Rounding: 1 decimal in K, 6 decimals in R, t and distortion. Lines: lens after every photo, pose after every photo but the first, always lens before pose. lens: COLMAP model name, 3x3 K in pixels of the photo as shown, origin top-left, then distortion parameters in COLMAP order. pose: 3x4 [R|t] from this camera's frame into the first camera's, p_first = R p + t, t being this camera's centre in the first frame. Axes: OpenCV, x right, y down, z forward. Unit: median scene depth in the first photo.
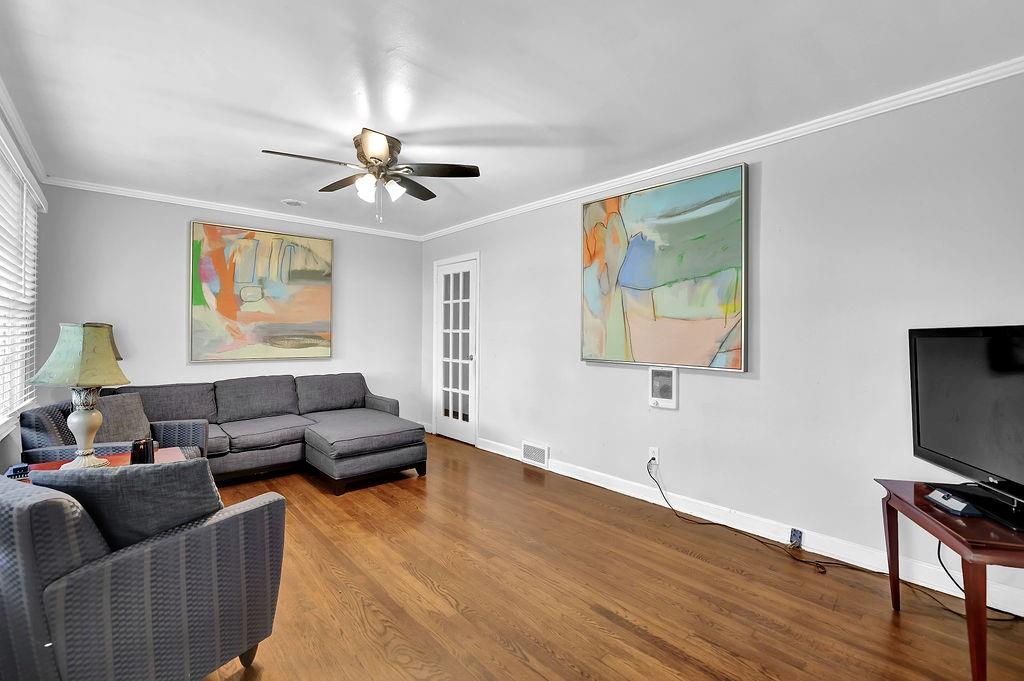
lens RADIAL K [[445.8, 0, 511.0], [0, 445.8, 331.2], [0, 0, 1]] dist [-0.051275, 0.003930]
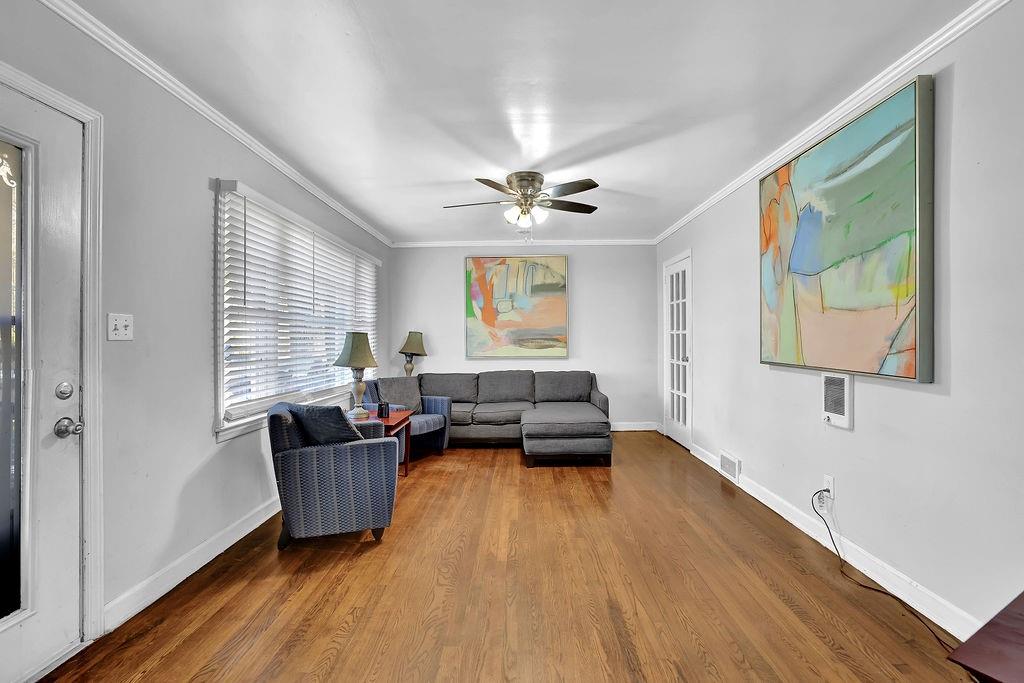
lens RADIAL K [[445.8, 0, 509.7], [0, 445.8, 339.0], [0, 0, 1]] dist [-0.051275, 0.003930]
pose [[0.731203, -0.010228, -0.682083, 0.402662], [0.016123, 0.999867, 0.002291, 0.009894], [0.681970, -0.012673, 0.731271, 0.058936]]
